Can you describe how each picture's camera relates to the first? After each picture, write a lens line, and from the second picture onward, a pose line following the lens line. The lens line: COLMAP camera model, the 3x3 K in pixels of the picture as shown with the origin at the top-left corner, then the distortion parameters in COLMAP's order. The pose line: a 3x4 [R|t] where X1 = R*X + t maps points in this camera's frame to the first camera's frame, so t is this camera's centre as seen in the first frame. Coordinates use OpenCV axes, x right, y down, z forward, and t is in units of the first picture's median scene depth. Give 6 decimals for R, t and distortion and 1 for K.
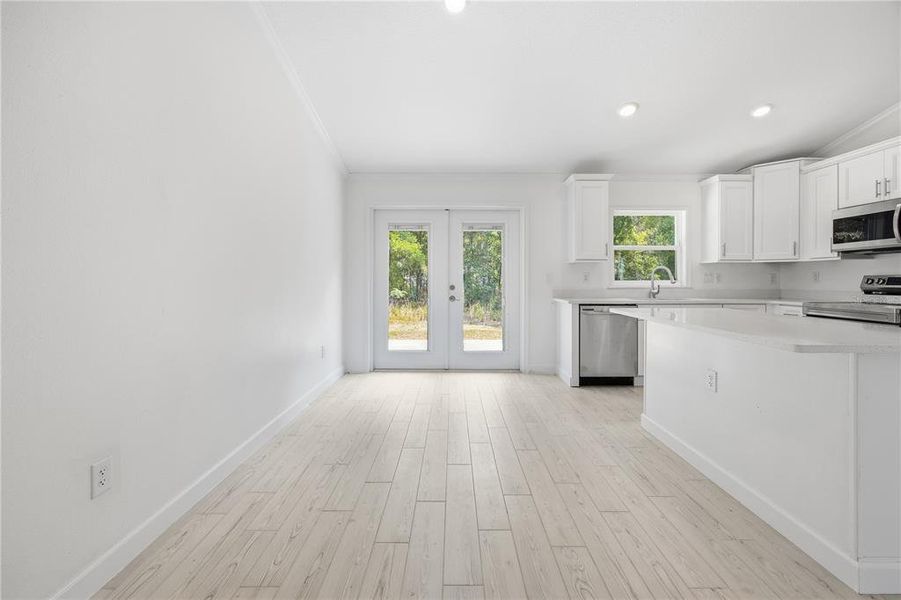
lens RADIAL K [[370.6, 0, 449.6], [0, 370.6, 265.7], [0, 0, 1]] dist [-0.017022, 0.006235]
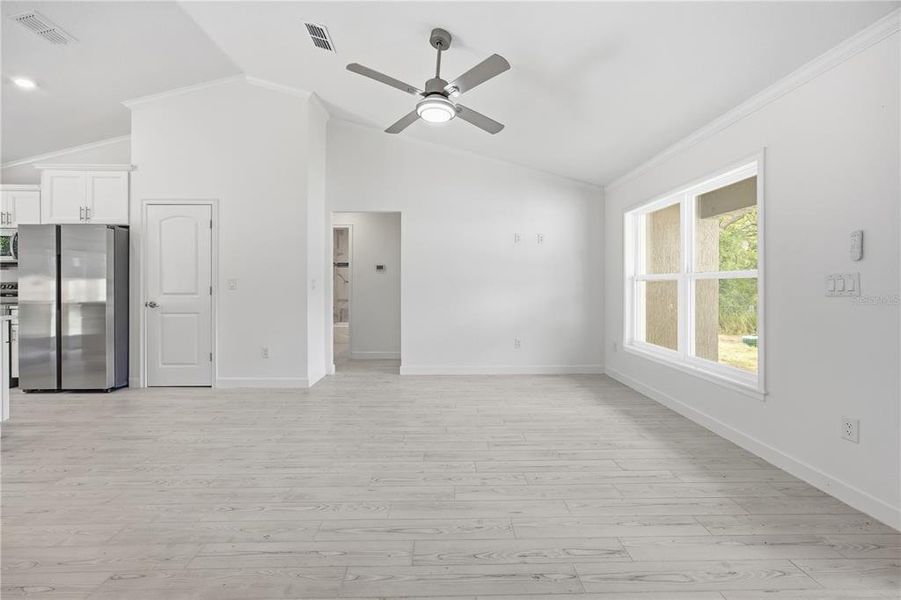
lens RADIAL K [[370.6, 0, 451.5], [0, 370.6, 287.3], [0, 0, 1]] dist [-0.017022, 0.006235]
pose [[-0.029518, -0.005961, 0.999546, -0.177835], [-0.021949, 0.999745, 0.005314, 0.003073], [-0.999323, -0.021782, -0.029641, -0.454304]]
